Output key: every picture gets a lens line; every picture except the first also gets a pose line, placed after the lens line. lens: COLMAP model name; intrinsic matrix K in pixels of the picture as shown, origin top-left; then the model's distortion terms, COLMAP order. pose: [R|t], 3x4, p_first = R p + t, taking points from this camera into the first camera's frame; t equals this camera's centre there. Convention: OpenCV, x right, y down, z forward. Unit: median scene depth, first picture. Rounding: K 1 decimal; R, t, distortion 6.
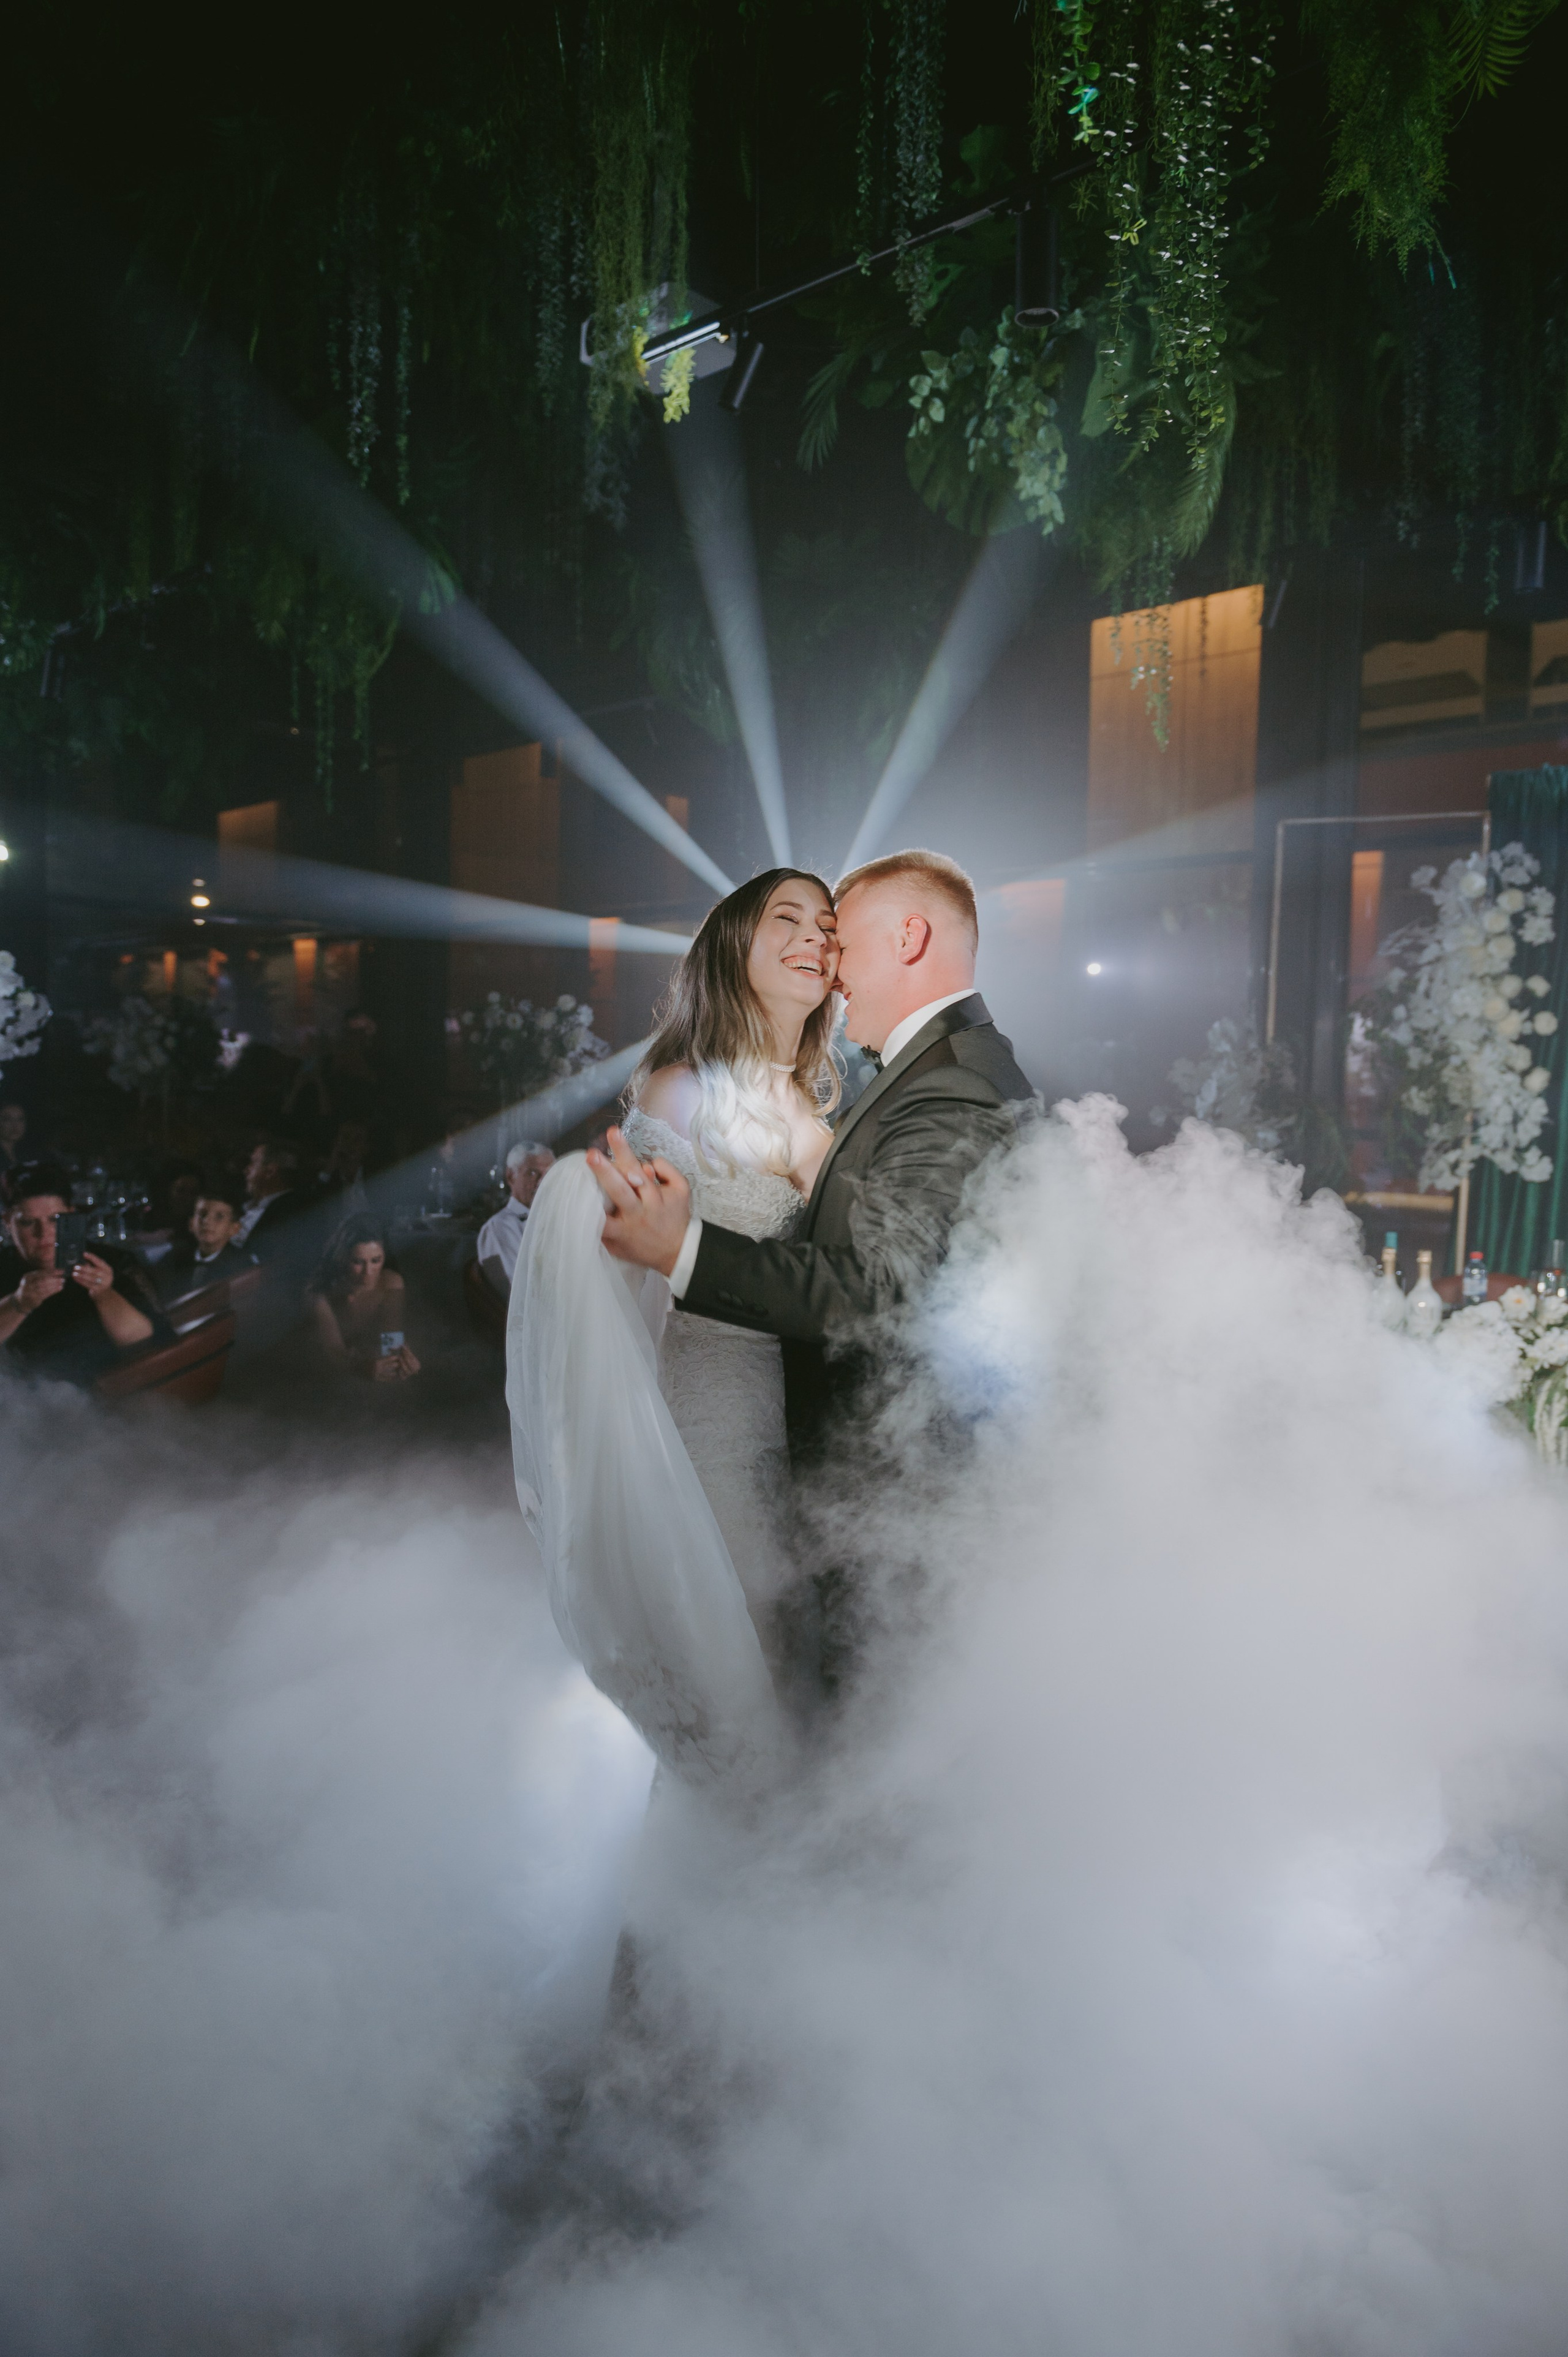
lens RADIAL K [[1624.0, 0, 776.8], [0, 1624.0, 1161.0], [0, 0, 1]] dist [-0.016595, -0.002073]
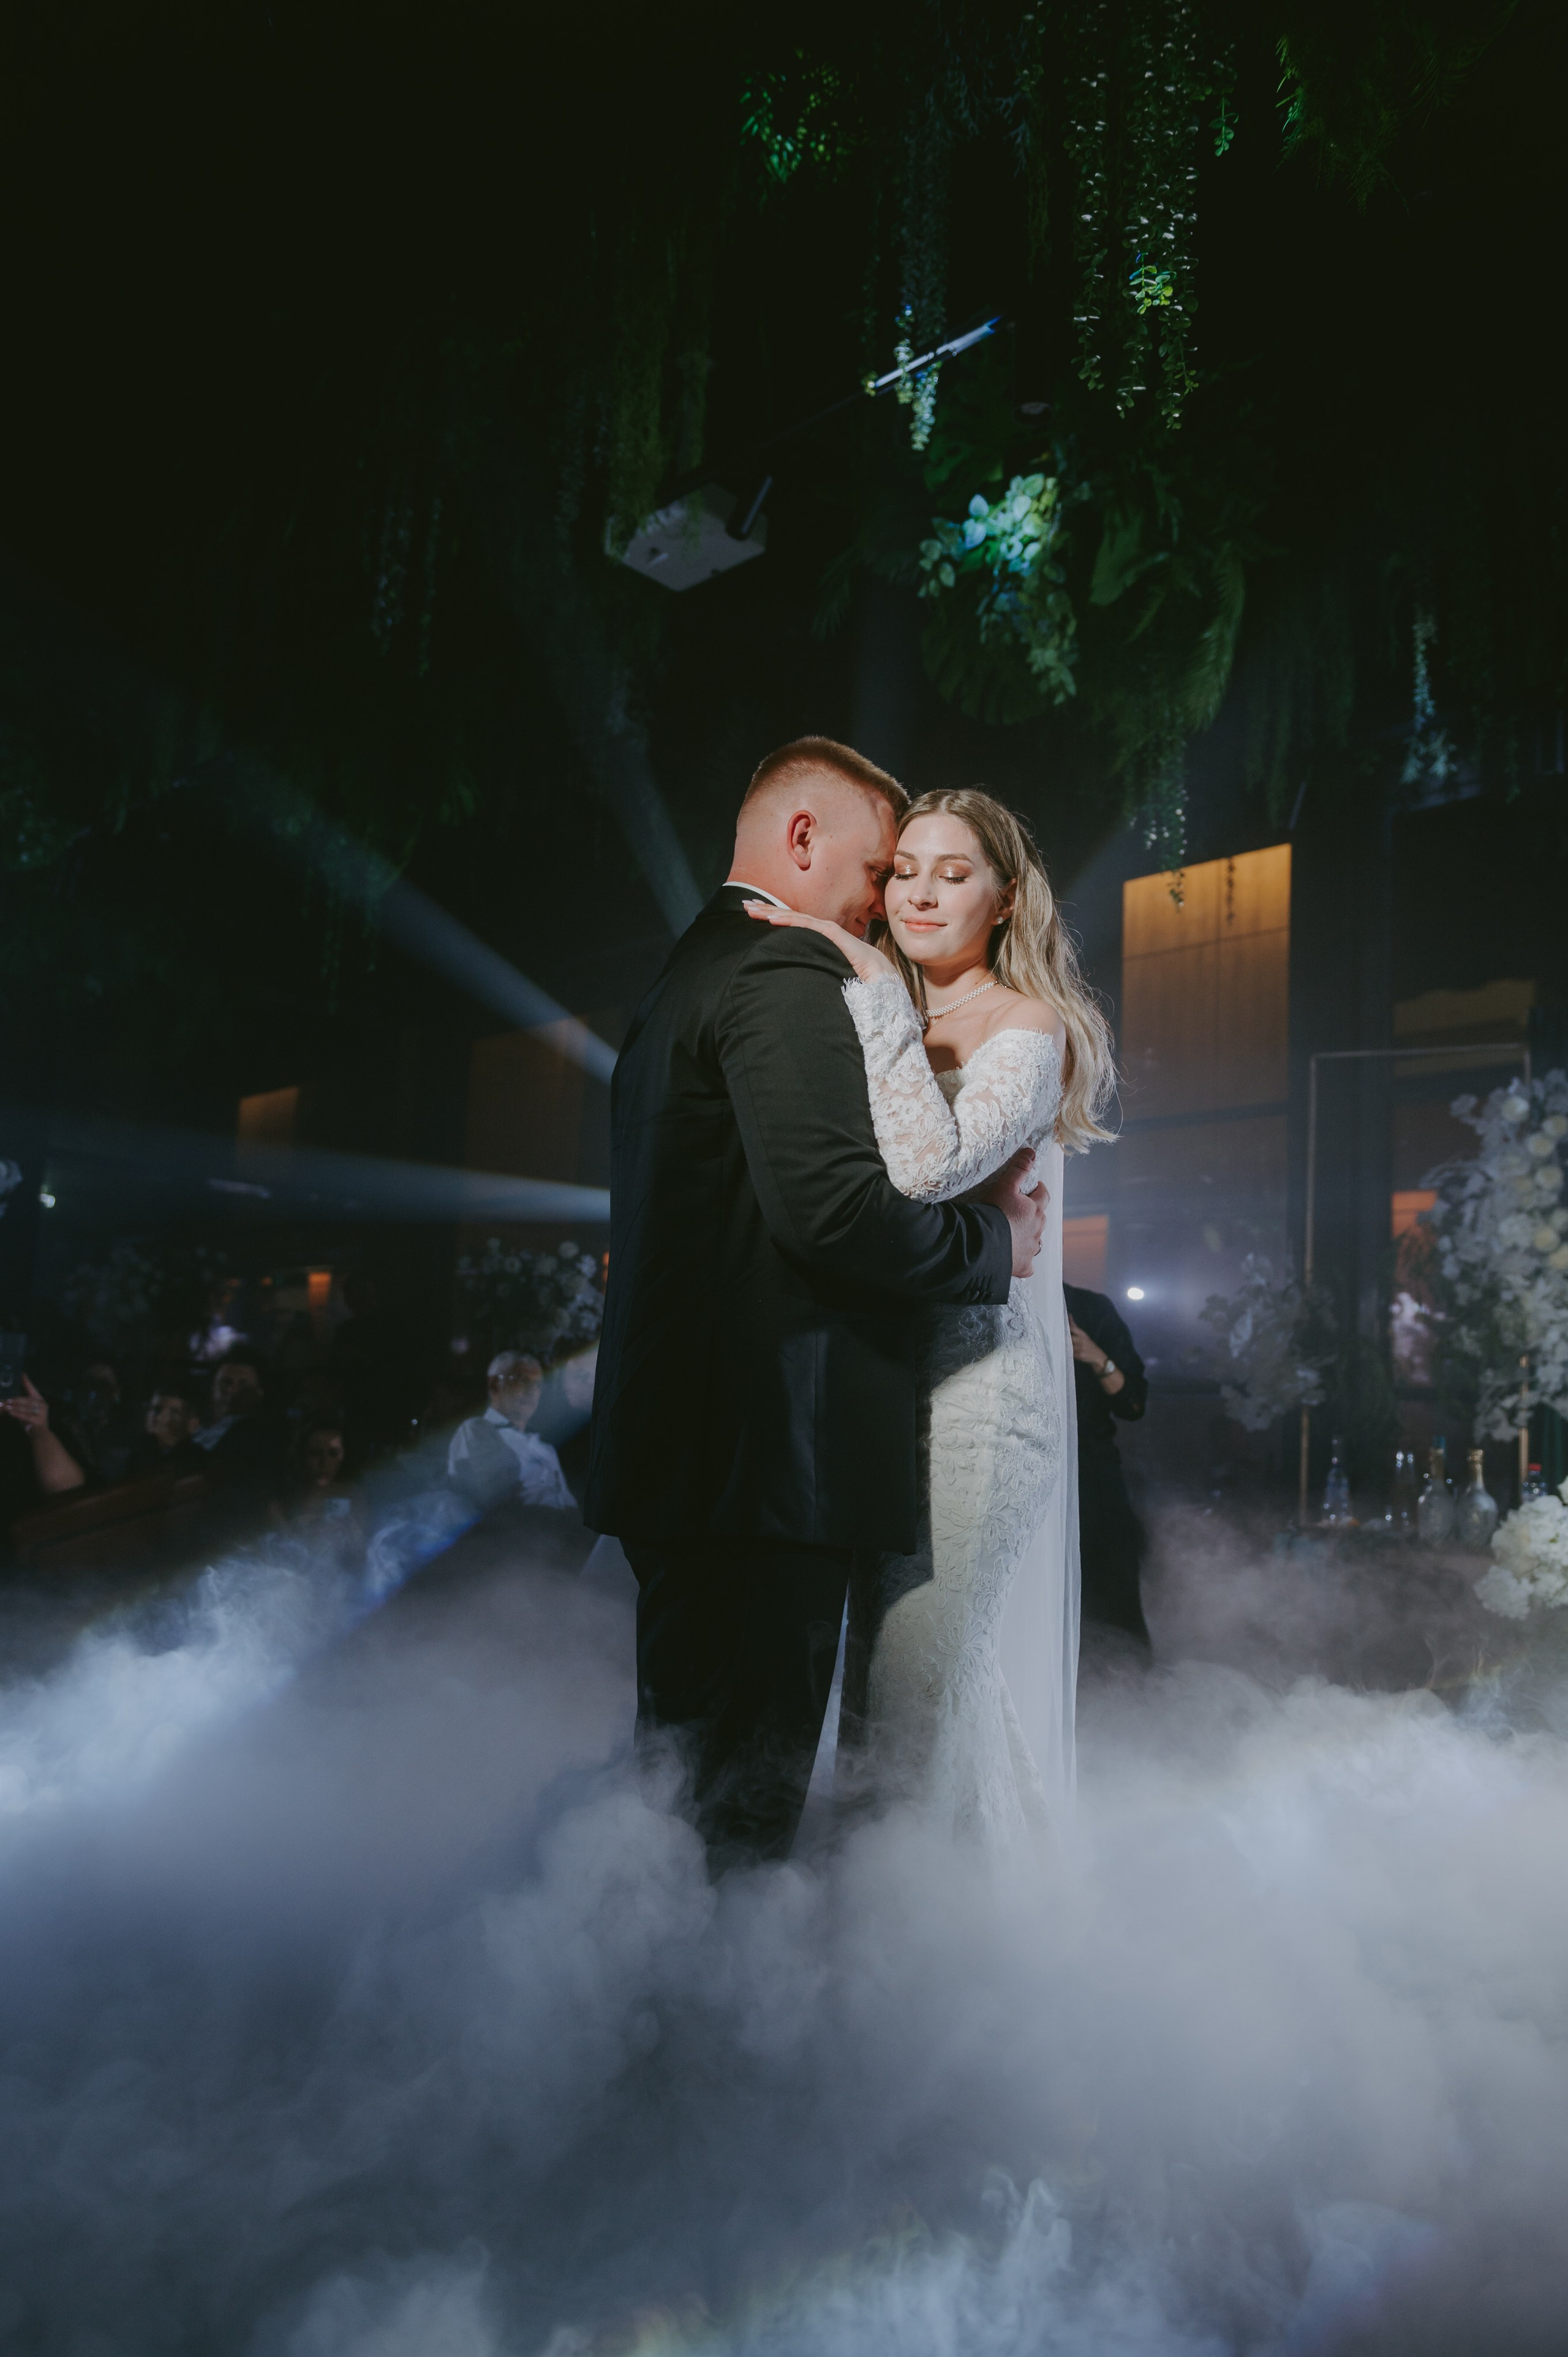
lens RADIAL K [[1706.4, 0, 775.9], [0, 1706.4, 1196.3], [0, 0, 1]] dist [-0.025452, -0.002702]
pose [[0.999286, 0.029822, -0.023208, 0.020677], [-0.033887, 0.978971, -0.201167, 0.100203], [0.016720, 0.201810, 0.979282, 0.024394]]
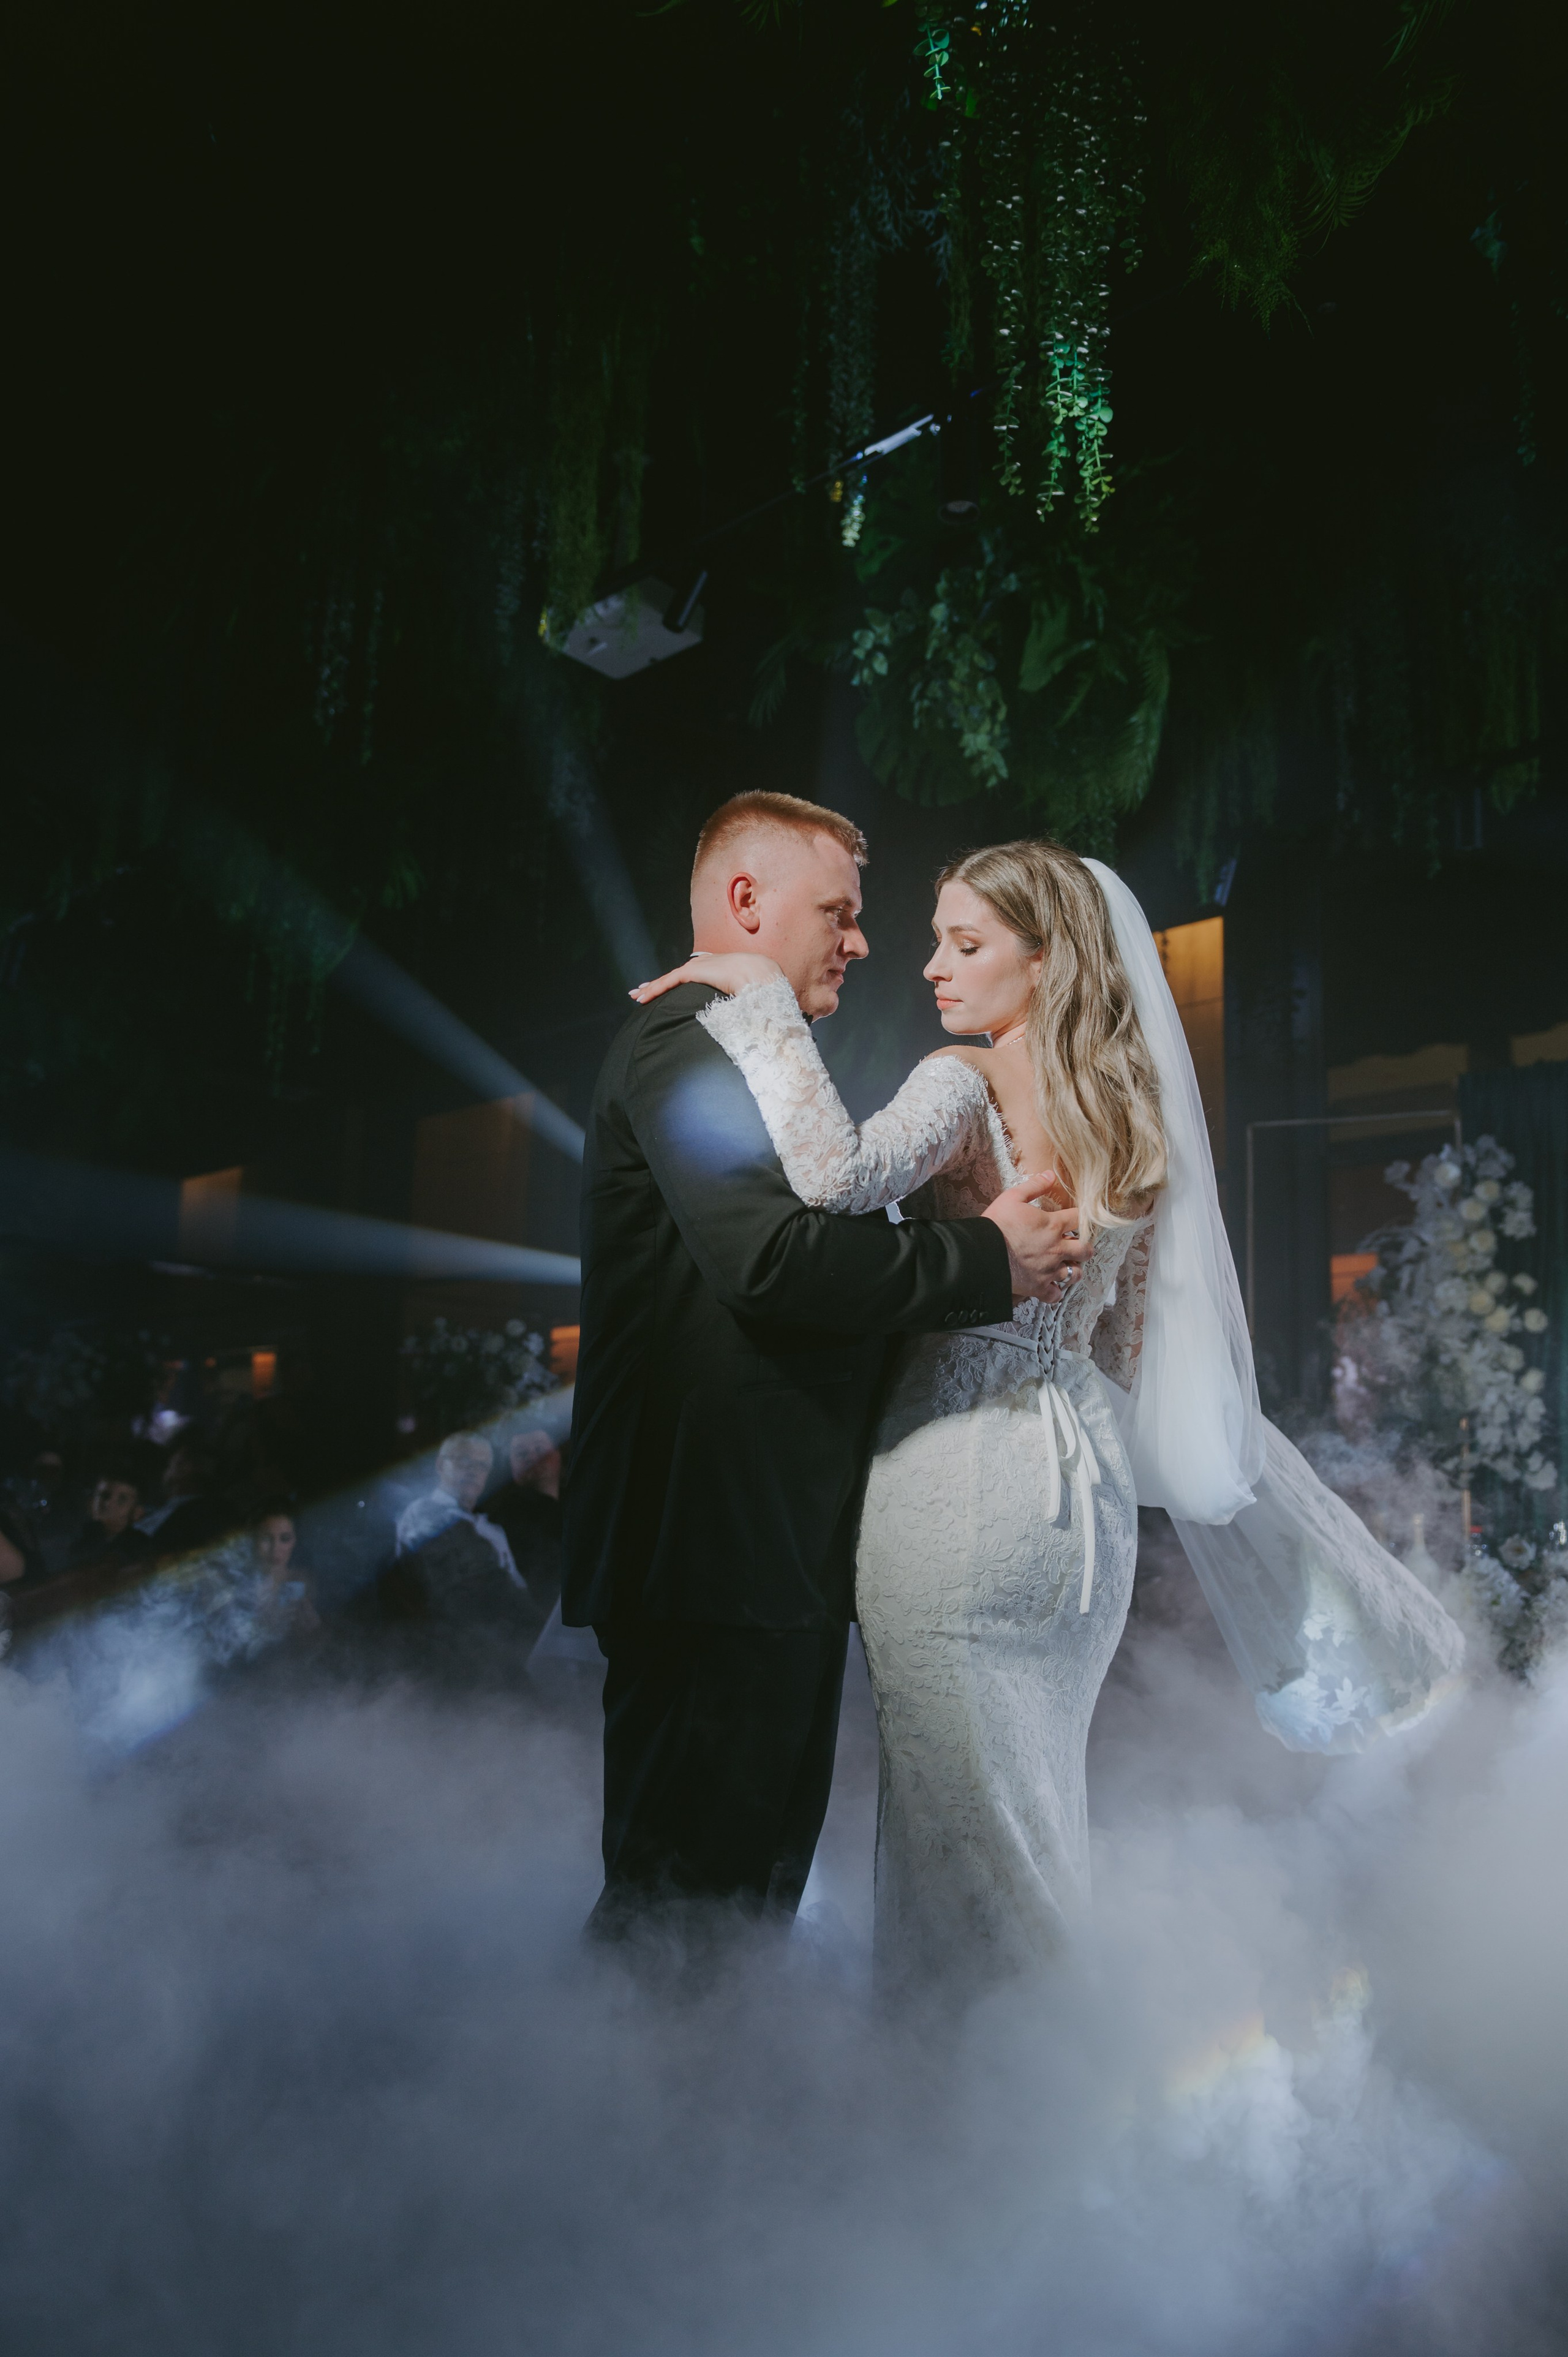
lens RADIAL K [[1706.4, 0, 769.7], [0, 1706.4, 1194.4], [0, 0, 1]] dist [-0.025452, -0.002702]
pose [[0.999891, 0.014408, 0.003156, 0.021901], [-0.013205, 0.969750, -0.243744, 0.099054], [-0.006573, 0.243676, 0.969834, 0.017681]]
